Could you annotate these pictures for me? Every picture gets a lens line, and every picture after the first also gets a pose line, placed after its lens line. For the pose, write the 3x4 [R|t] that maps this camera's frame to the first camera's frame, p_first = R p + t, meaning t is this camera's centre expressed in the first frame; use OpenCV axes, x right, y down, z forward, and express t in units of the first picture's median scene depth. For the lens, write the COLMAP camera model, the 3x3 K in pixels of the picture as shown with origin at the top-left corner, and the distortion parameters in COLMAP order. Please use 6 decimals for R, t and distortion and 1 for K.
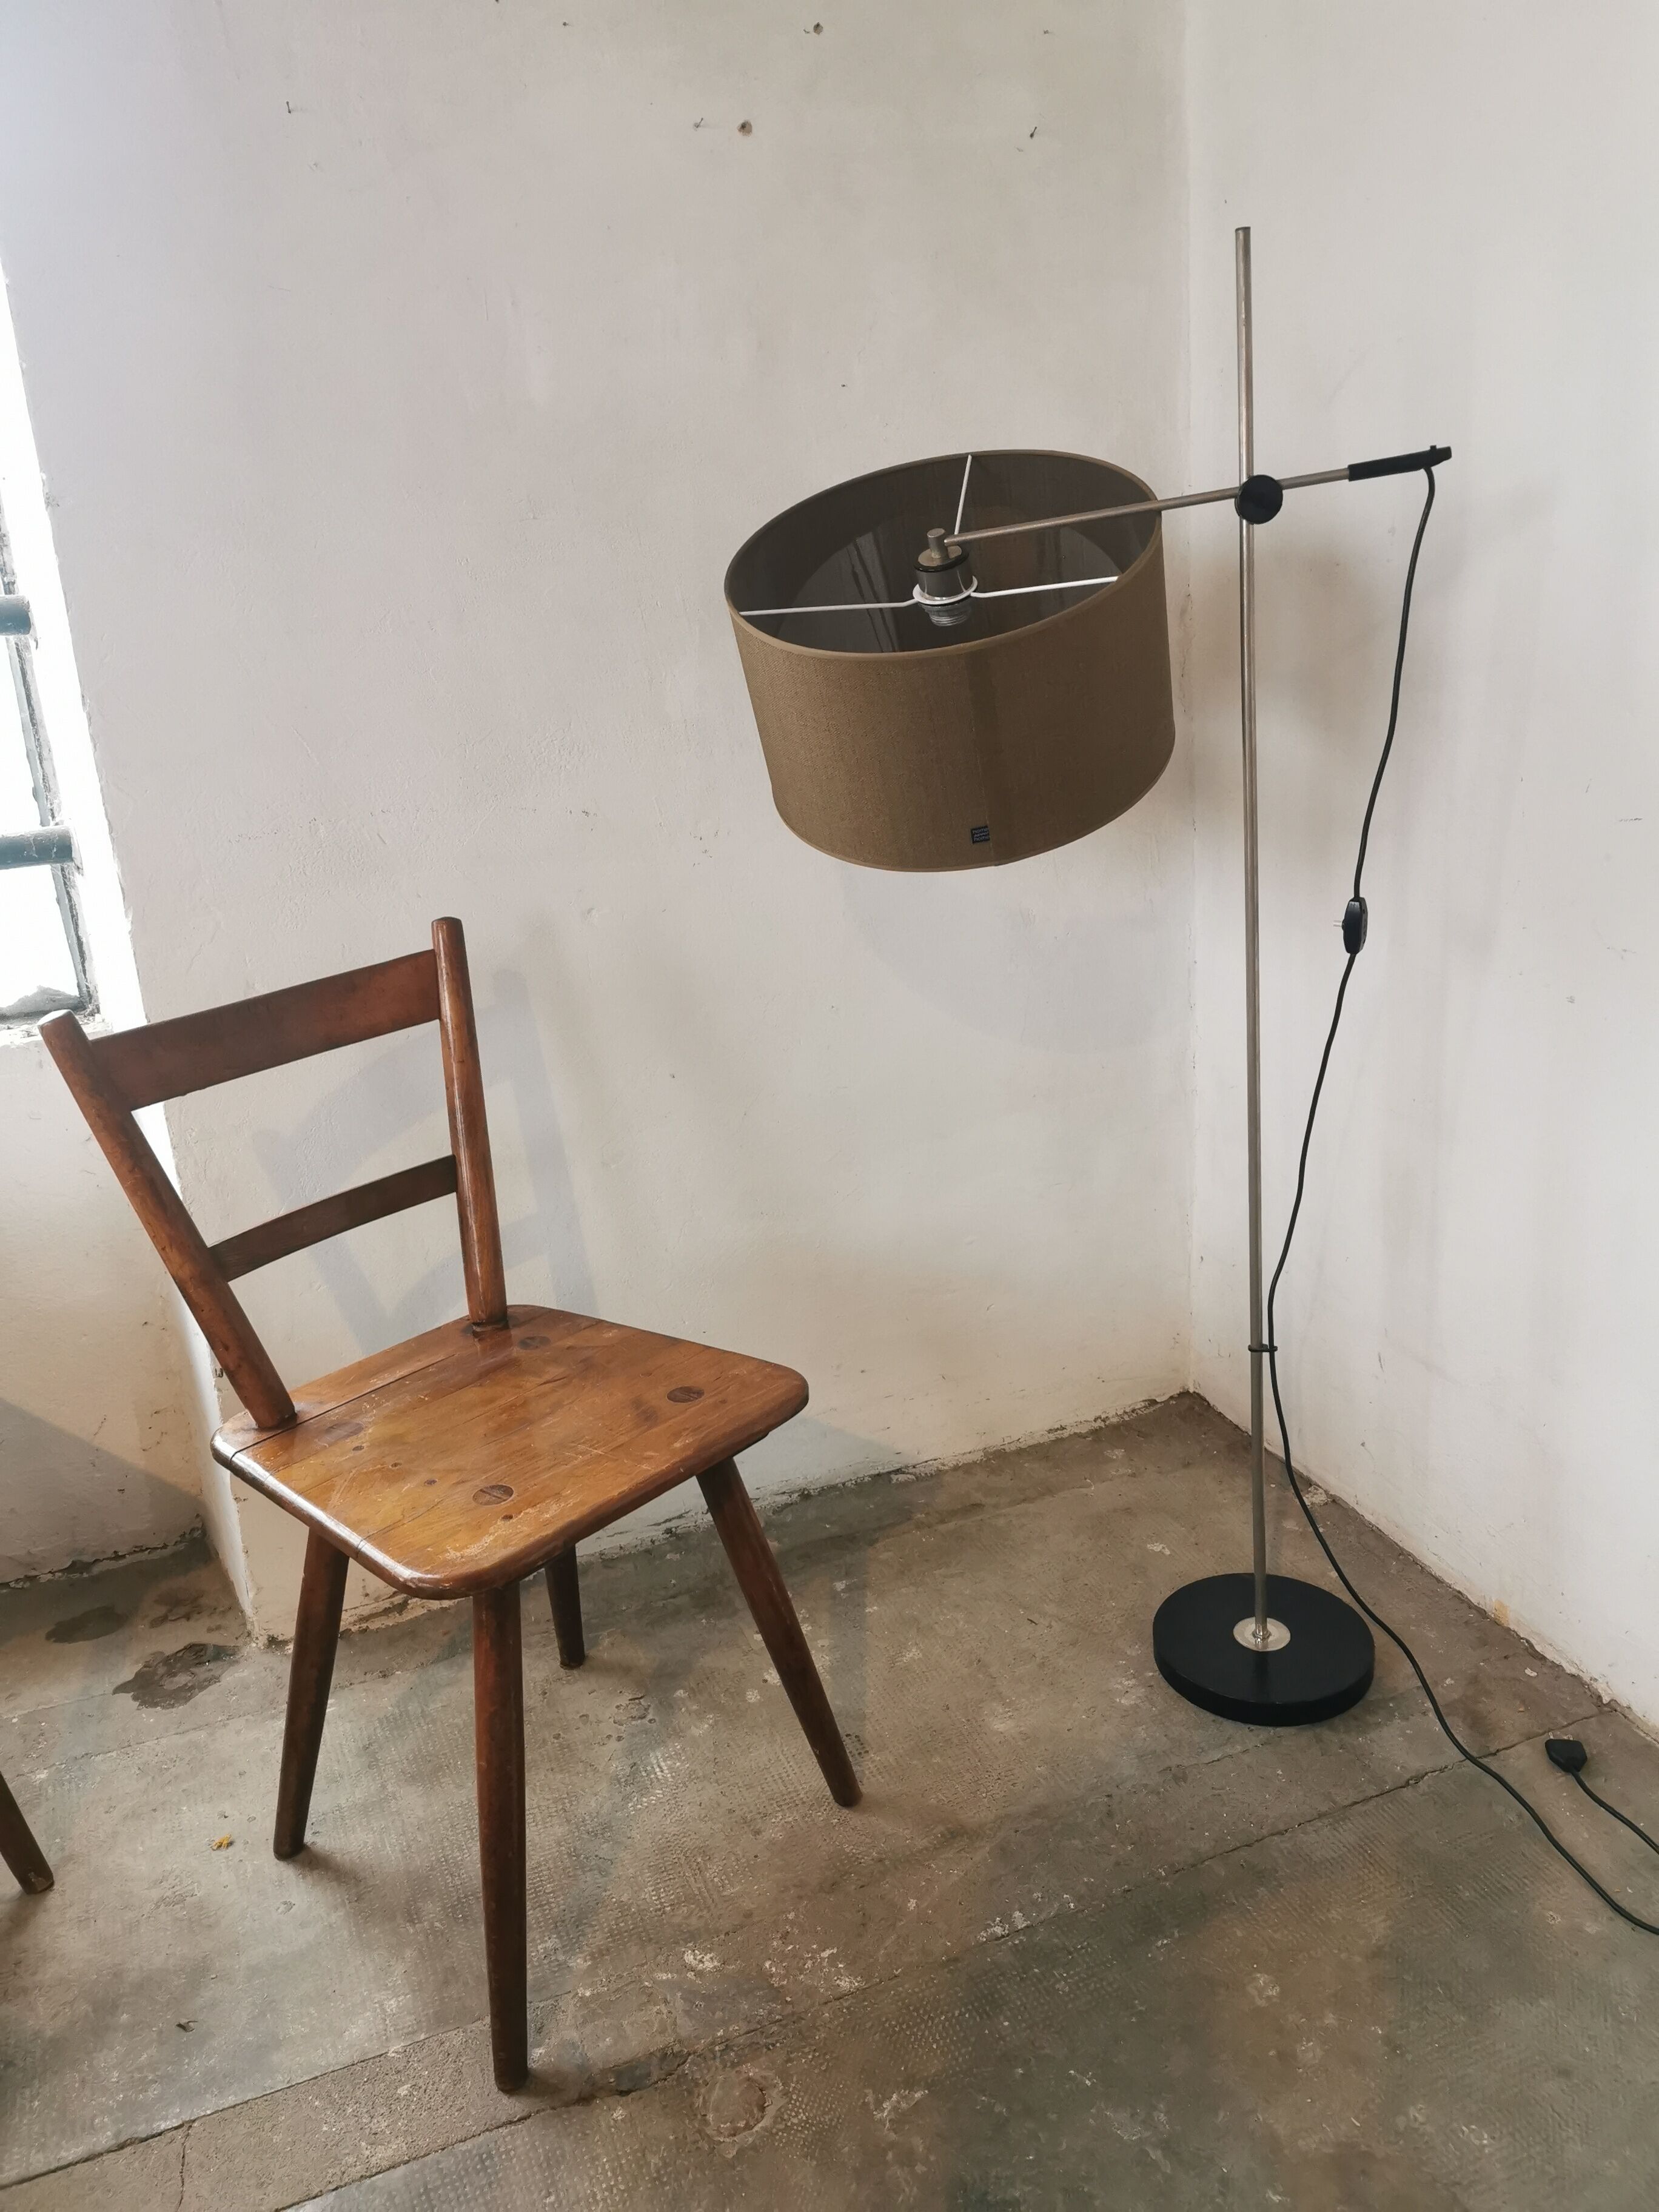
lens RADIAL K [[1725.0, 0, 856.0], [0, 1725.0, 1089.8], [0, 0, 1]] dist [0.063273, -0.085702]
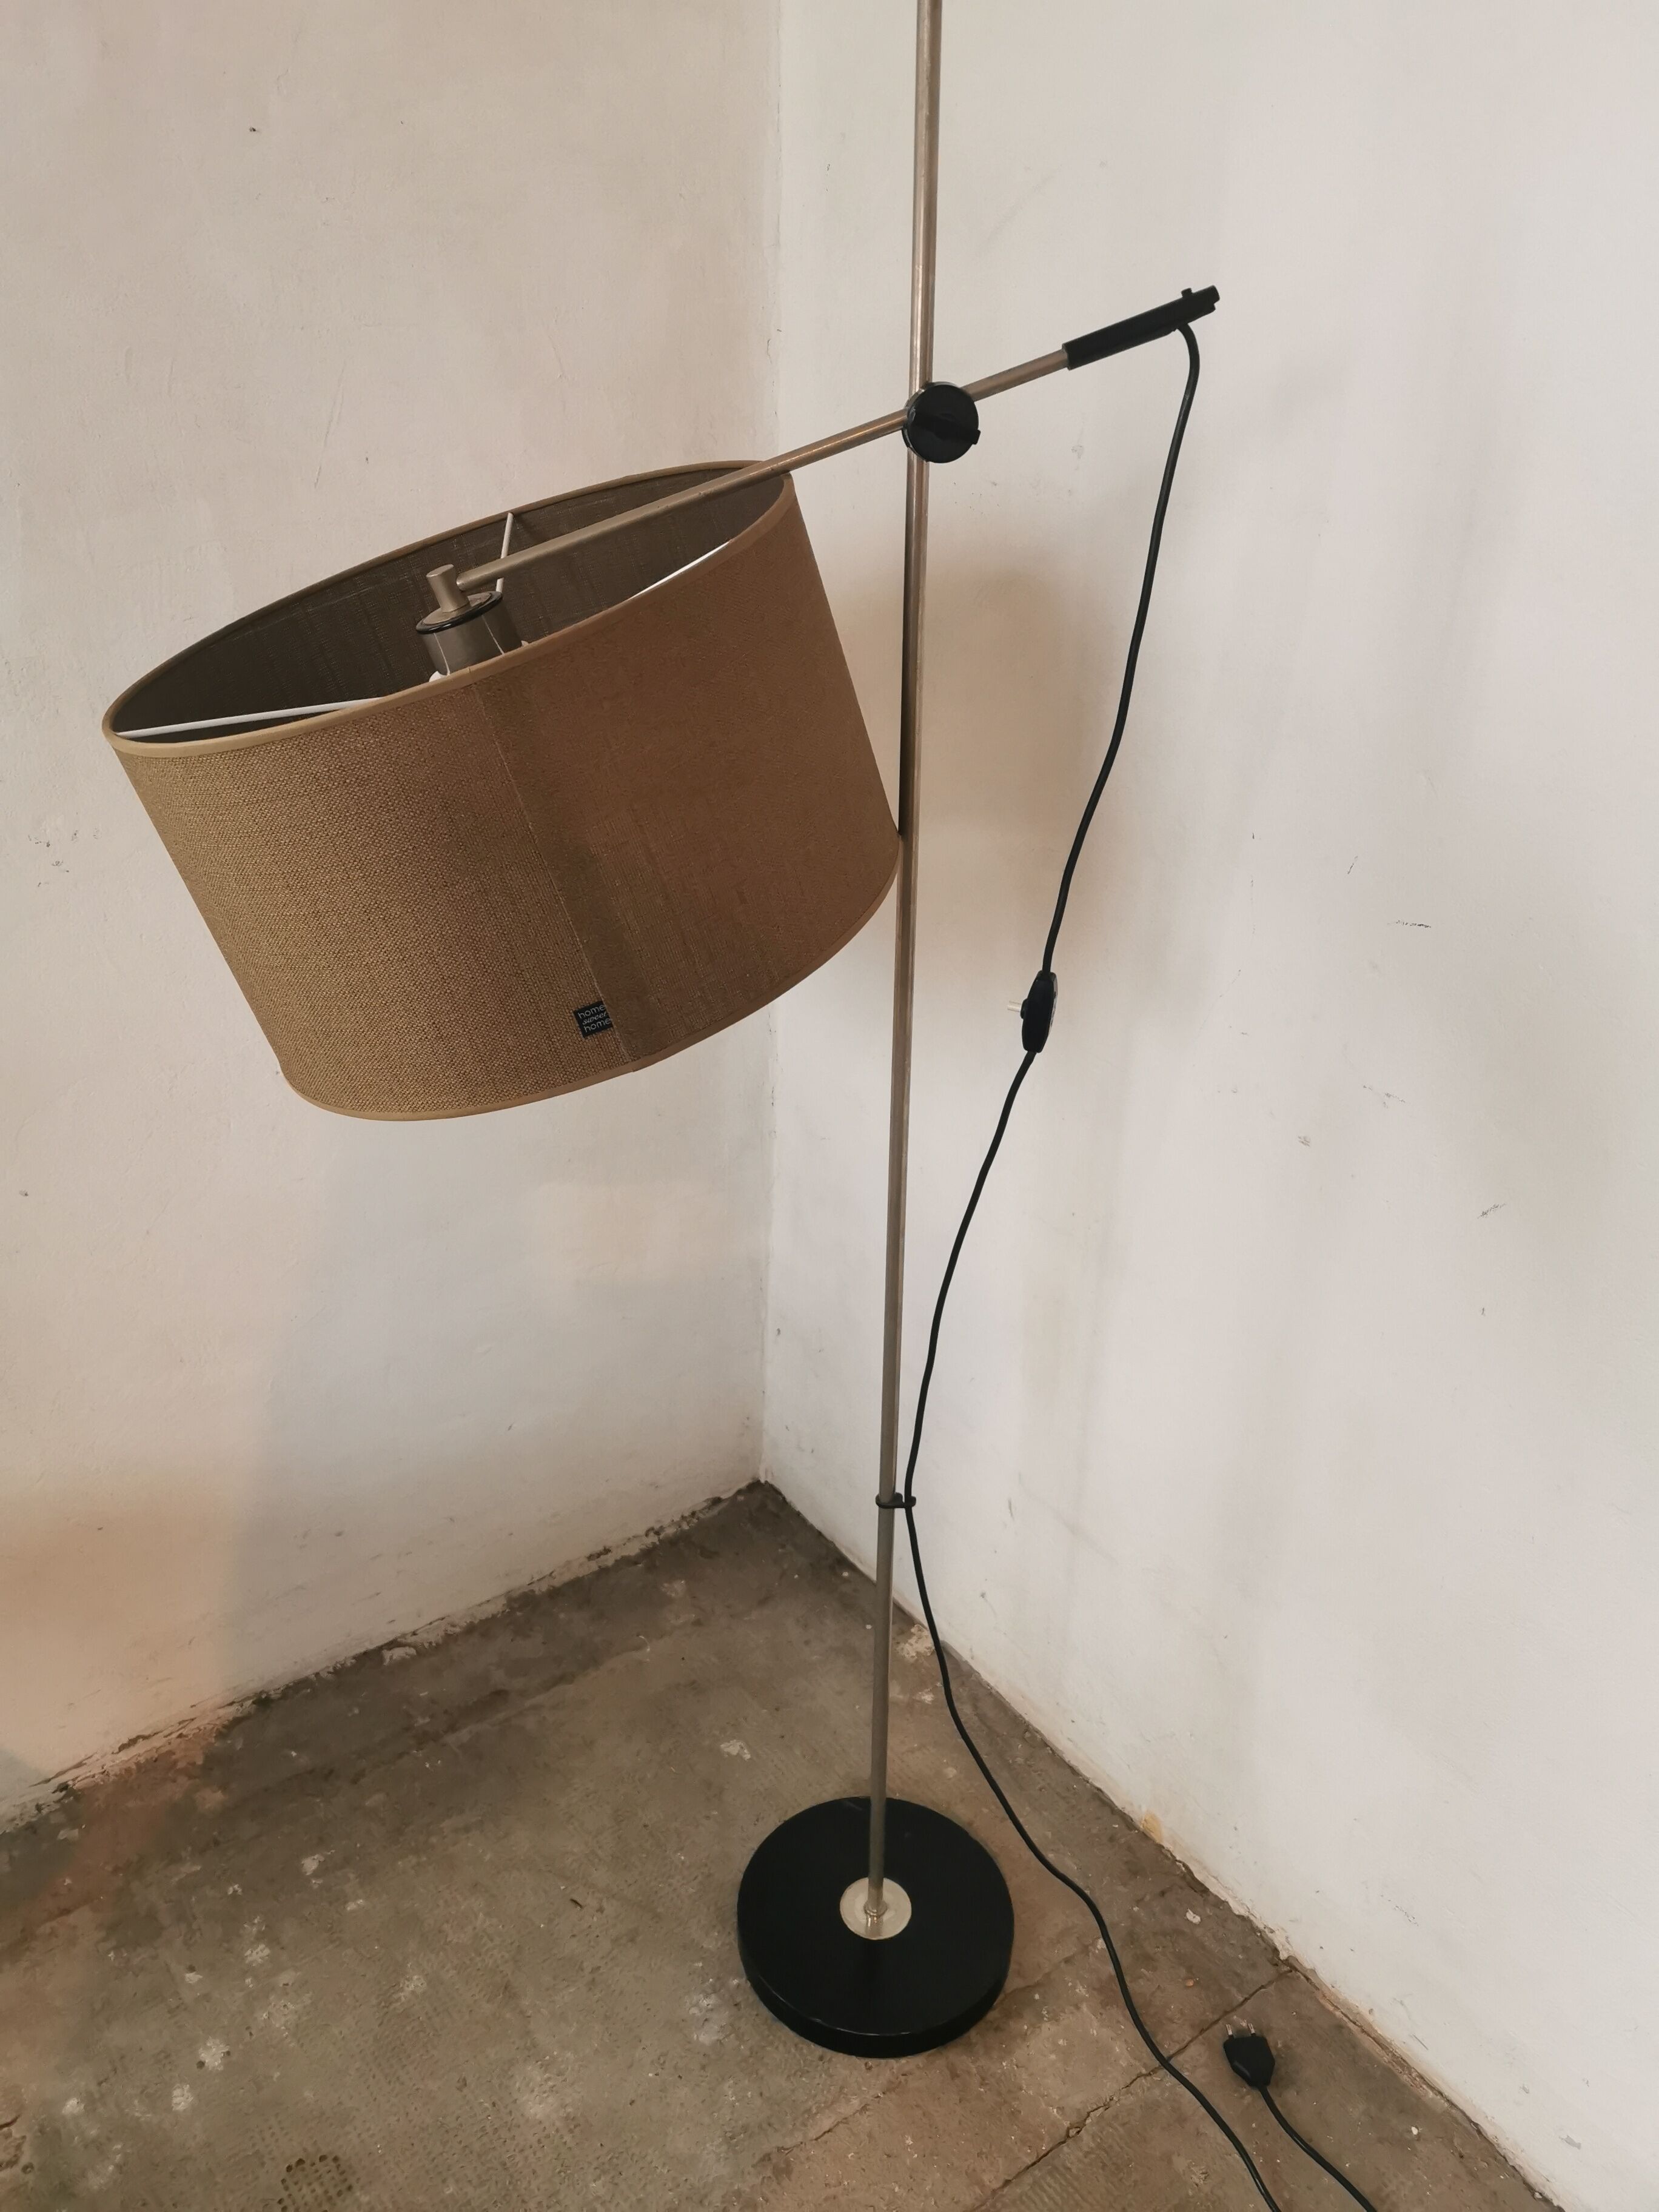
lens RADIAL K [[1722.2, 0, 817.0], [0, 1722.2, 1105.5], [0, 0, 1]] dist [0.073965, -0.107124]
pose [[0.966500, -0.028280, 0.255105, 0.021425], [-0.007131, 0.990569, 0.136829, -0.154414], [-0.256568, -0.134064, 0.957183, 0.326809]]
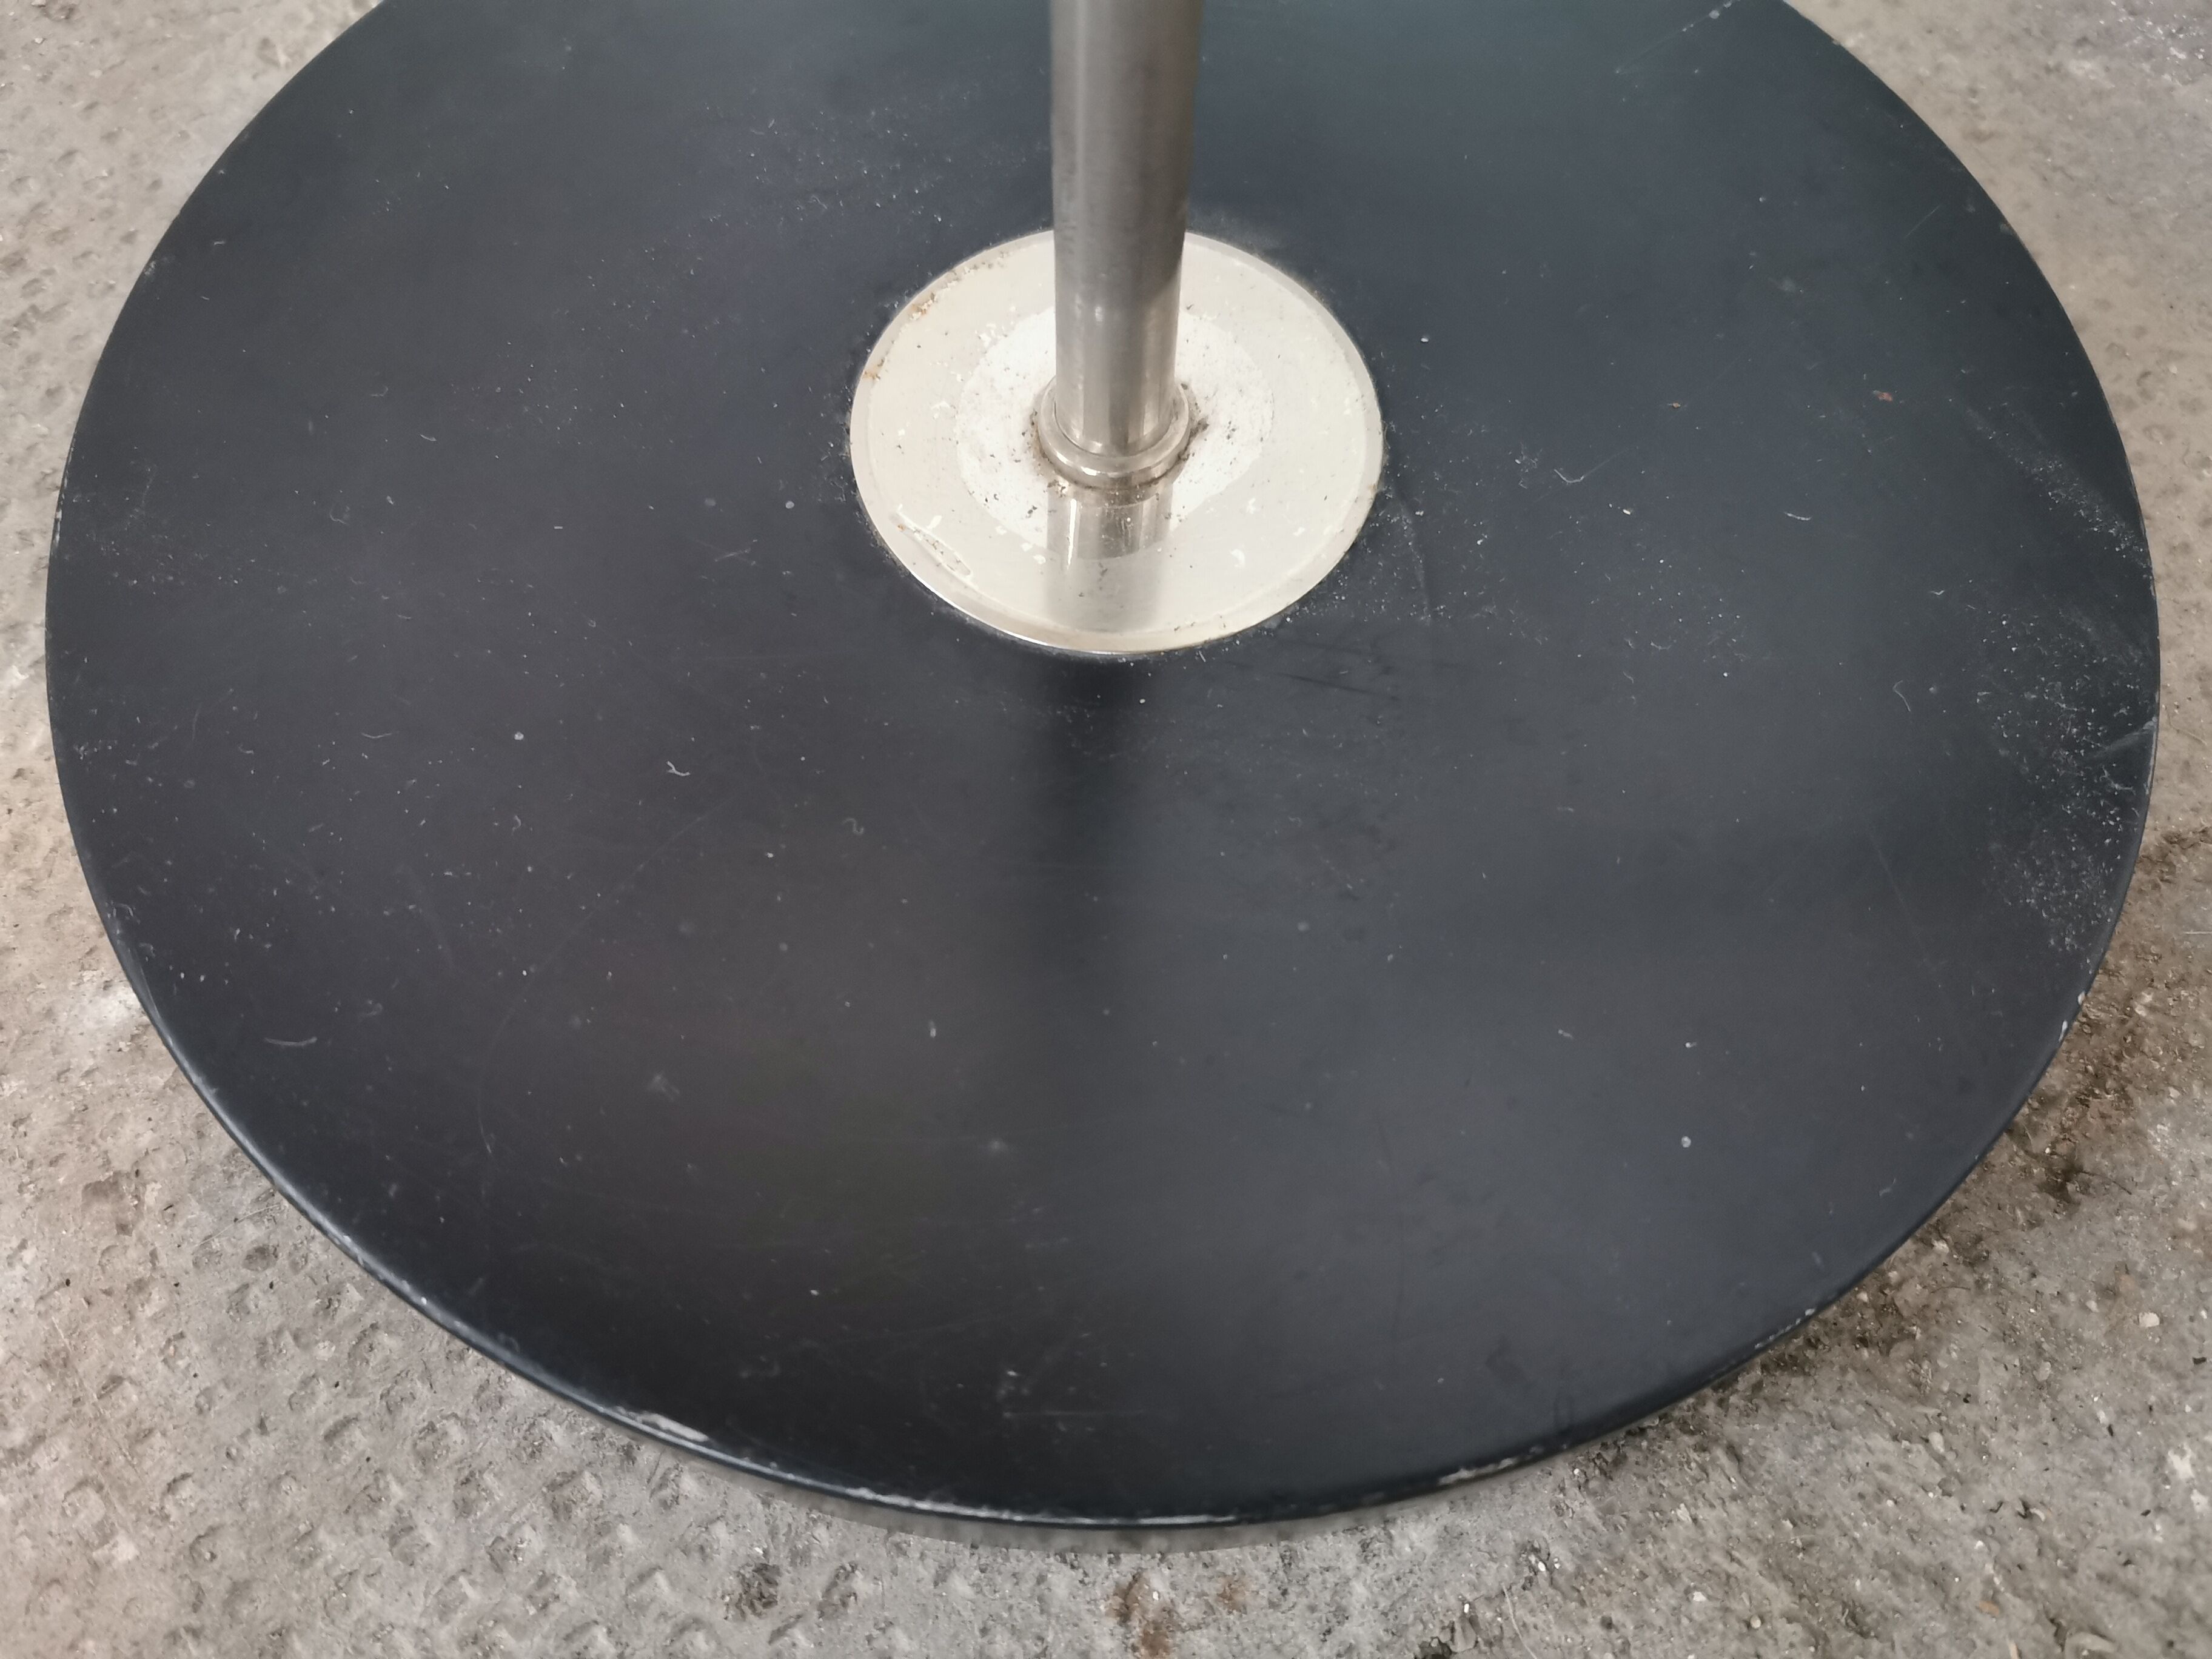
lens RADIAL K [[1863.6, 0, 1095.6], [0, 1863.6, 829.1], [0, 0, 1]] dist [0.008294, -0.070360]
pose [[0.939044, -0.259281, 0.225763, 0.211475], [0.023056, 0.702693, 0.711120, 0.263965], [-0.343022, -0.662568, 0.665838, 0.956001]]
